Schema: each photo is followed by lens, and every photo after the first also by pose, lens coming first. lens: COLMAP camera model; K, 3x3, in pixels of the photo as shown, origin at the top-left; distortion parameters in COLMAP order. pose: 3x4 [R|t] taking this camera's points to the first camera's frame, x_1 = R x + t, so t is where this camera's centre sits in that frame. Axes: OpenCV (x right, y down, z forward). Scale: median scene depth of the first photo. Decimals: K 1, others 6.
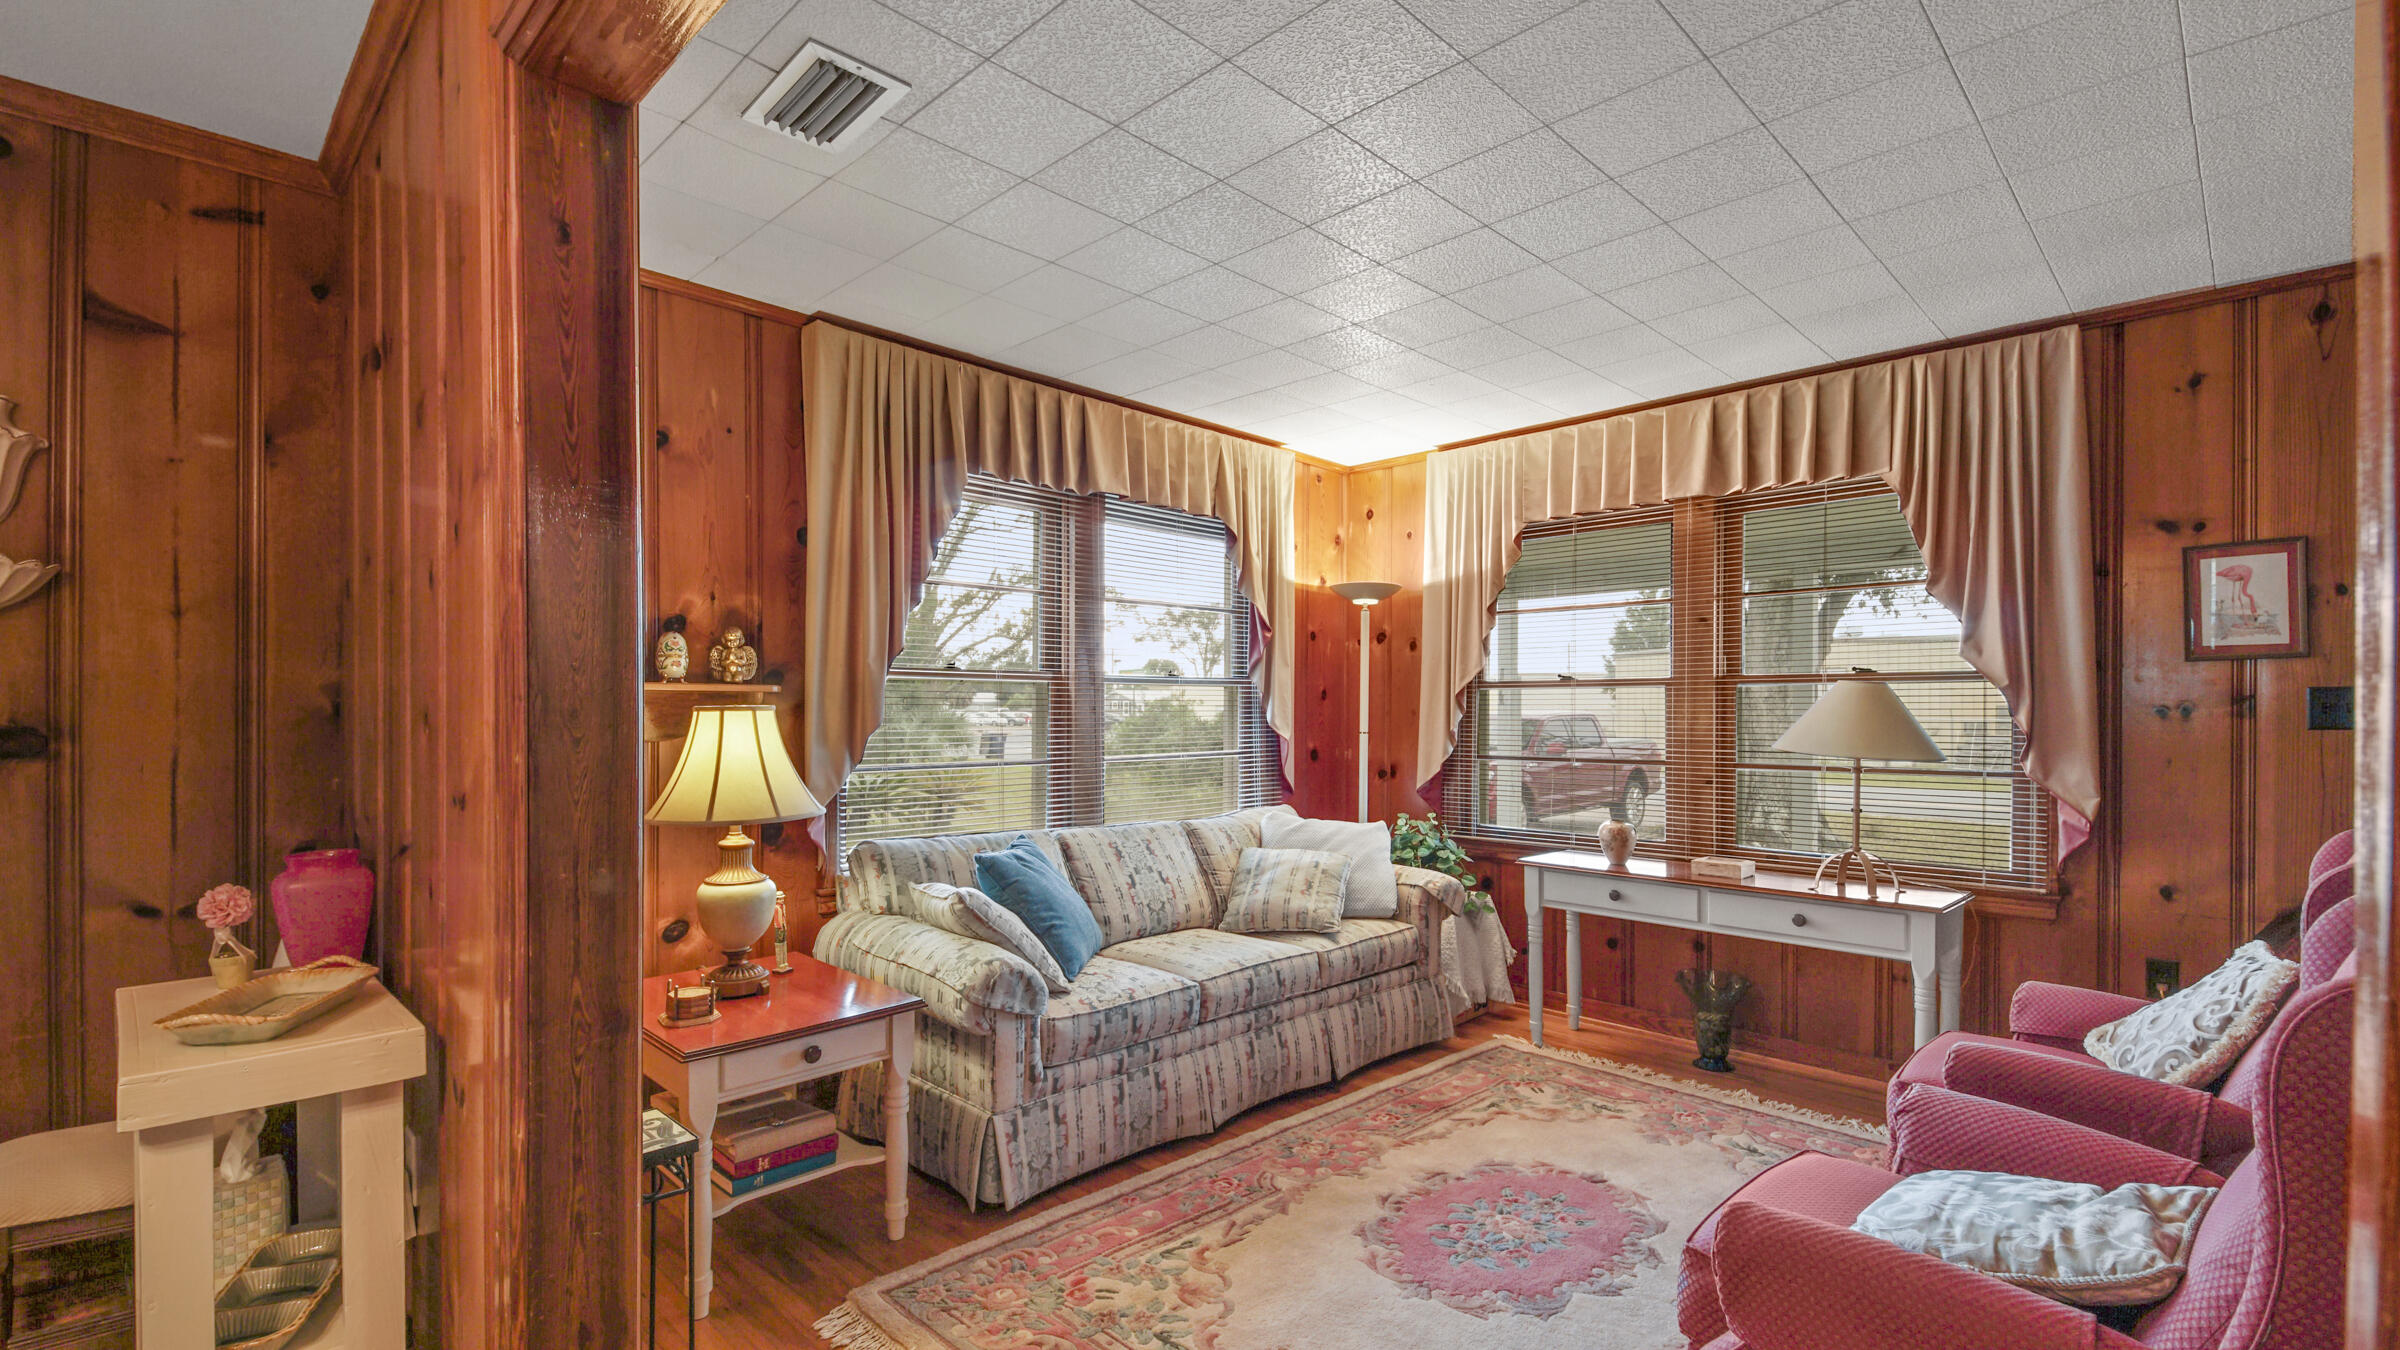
lens RADIAL K [[1046.9, 0, 1193.0], [0, 1046.9, 715.4], [0, 0, 1]] dist [0.008147, -0.003318]
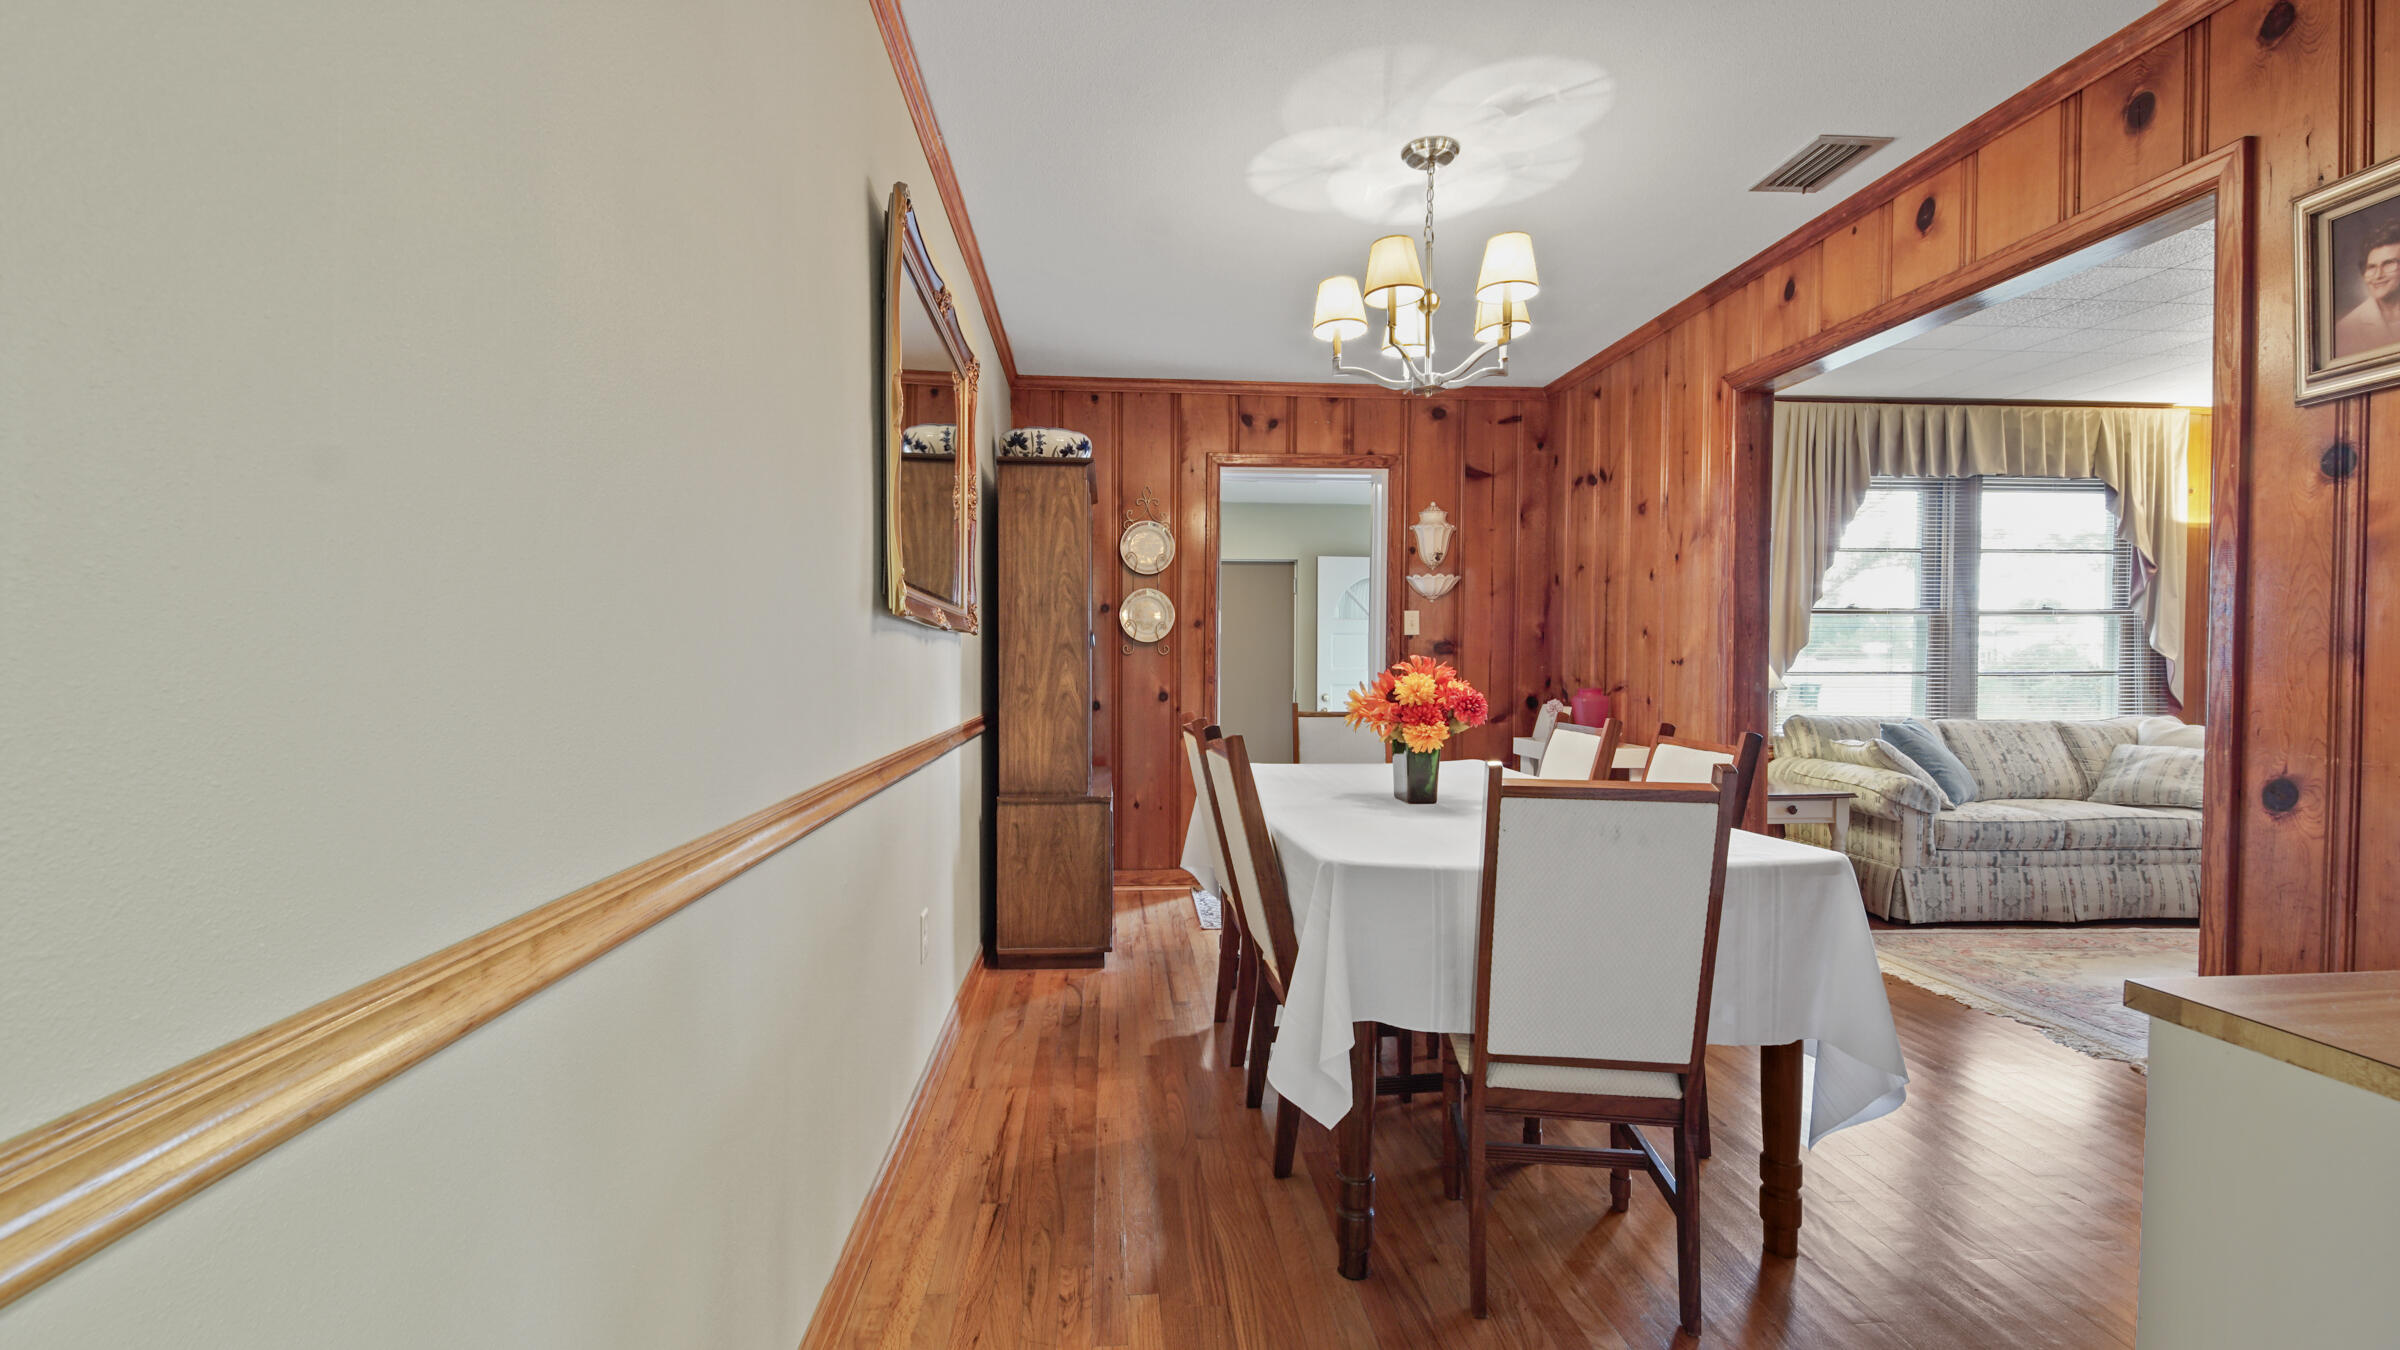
lens RADIAL K [[1046.9, 0, 1174.2], [0, 1046.9, 682.8], [0, 0, 1]] dist [0.008147, -0.003318]
pose [[0.753183, 0.014869, -0.657642, 0.030251], [-0.003683, 0.999824, 0.018388, 0.042093], [0.657800, -0.011428, 0.753106, -0.838233]]
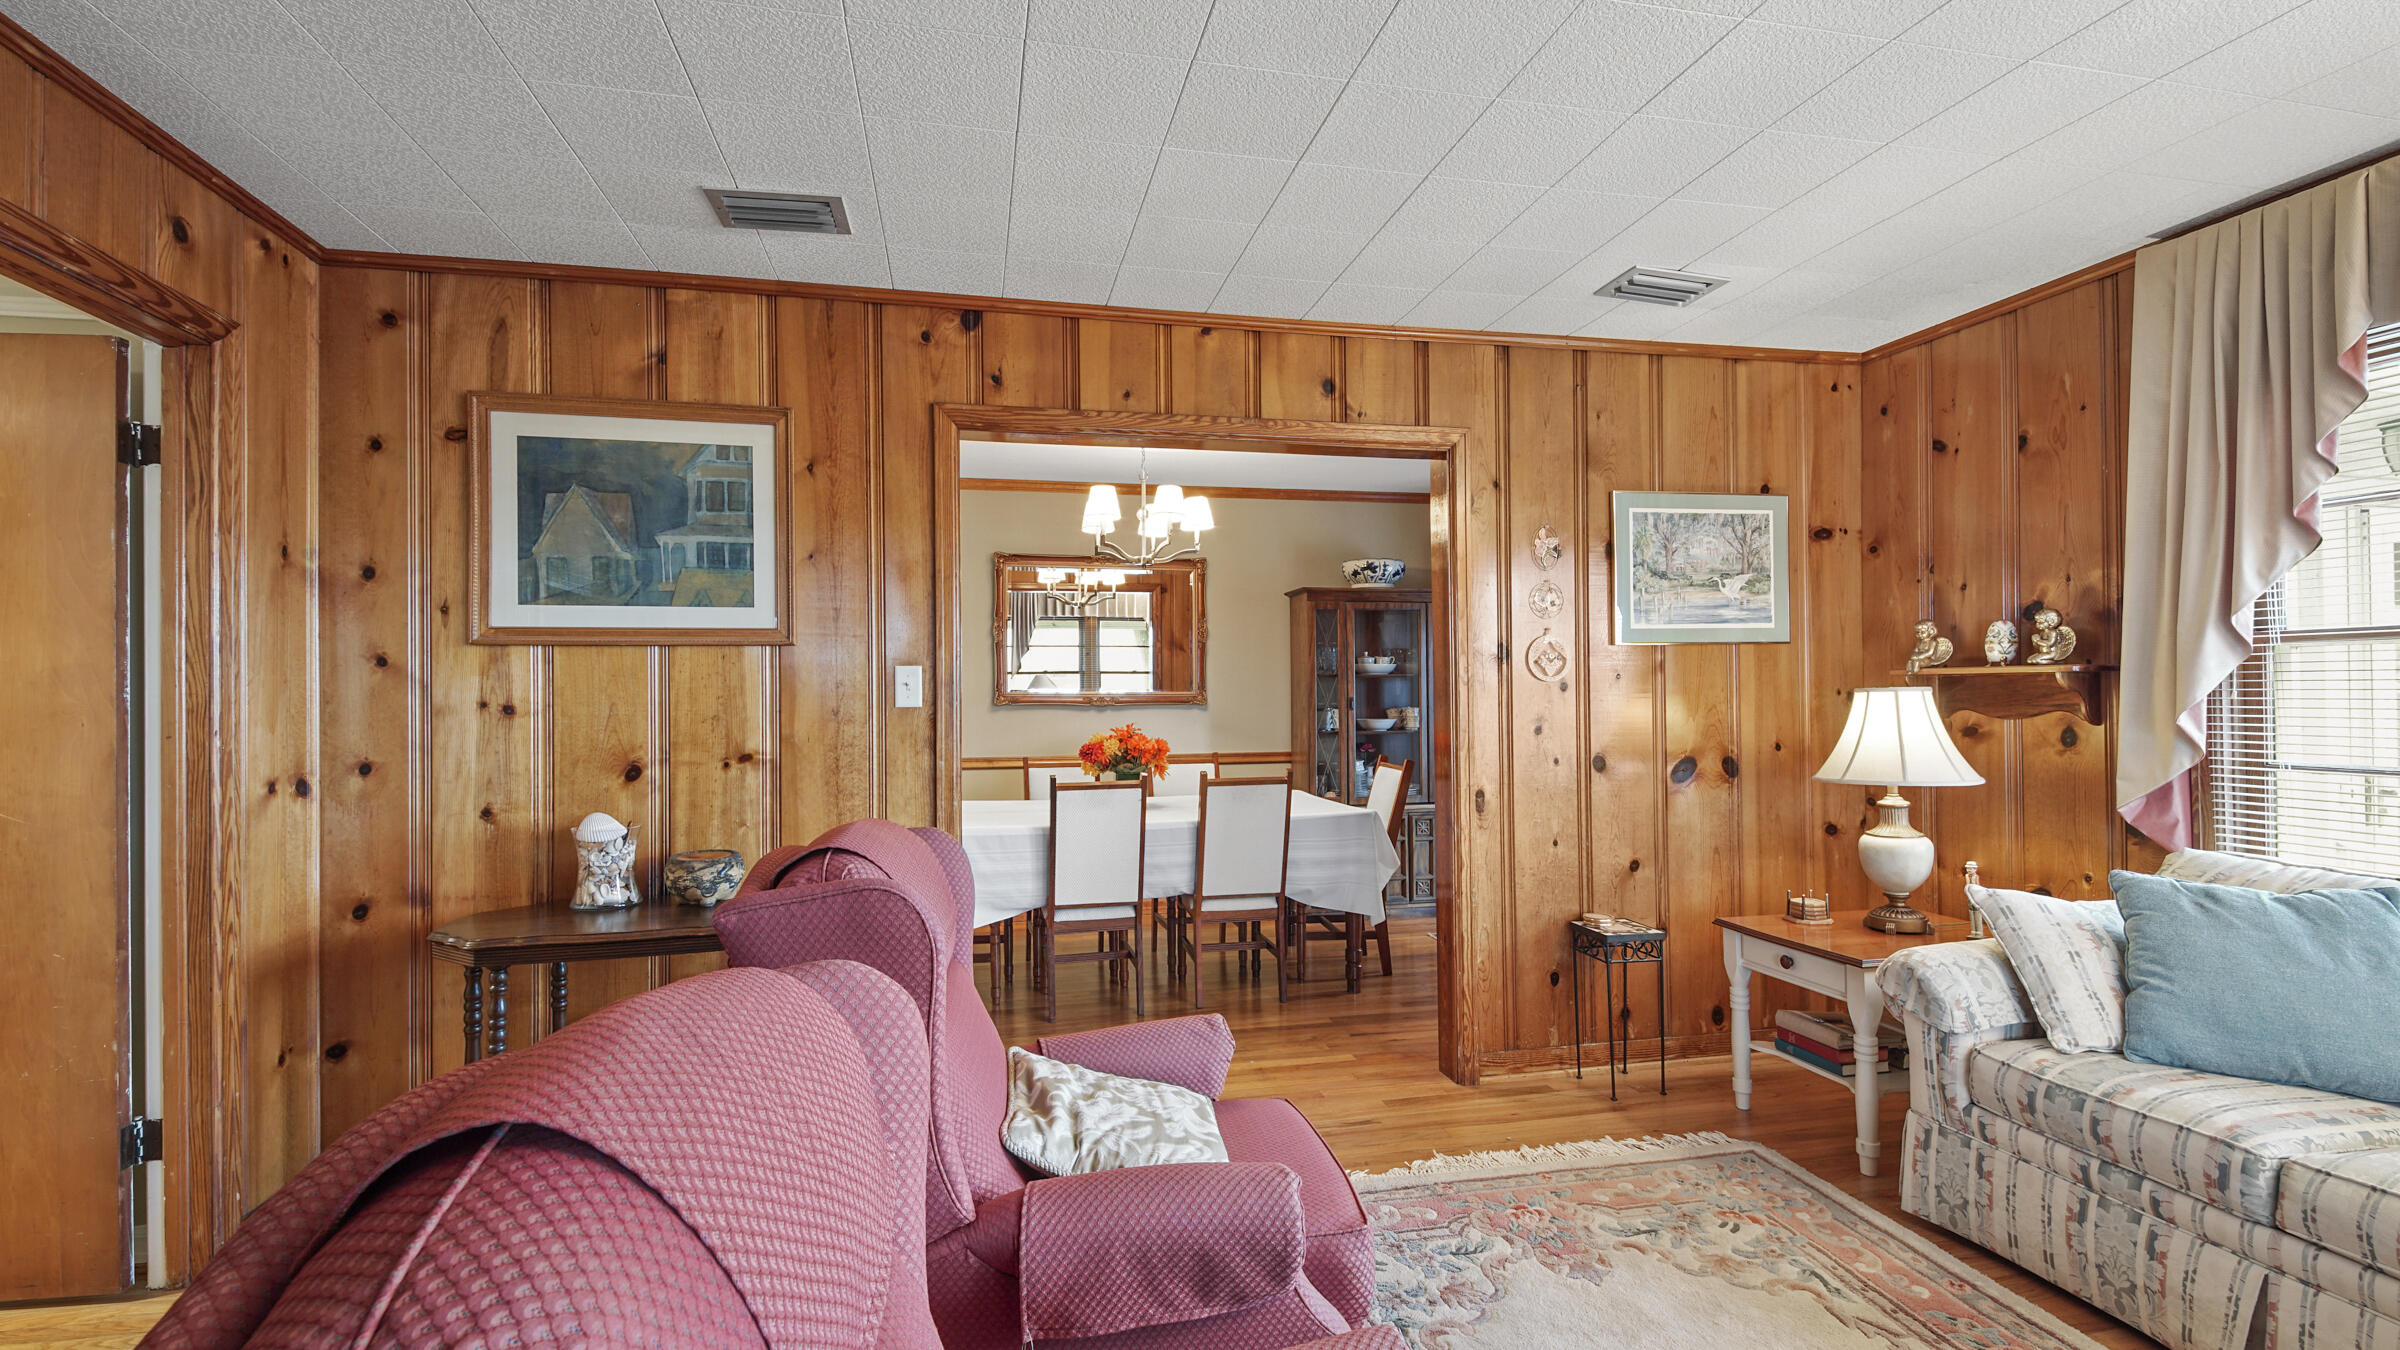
lens RADIAL K [[1046.9, 0, 1197.9], [0, 1046.9, 687.6], [0, 0, 1]] dist [0.008147, -0.003318]
pose [[-0.539969, -0.002722, -0.841680, 0.780402], [0.005352, 0.999963, -0.006667, -0.005507], [0.841668, -0.008105, -0.539935, 0.770523]]
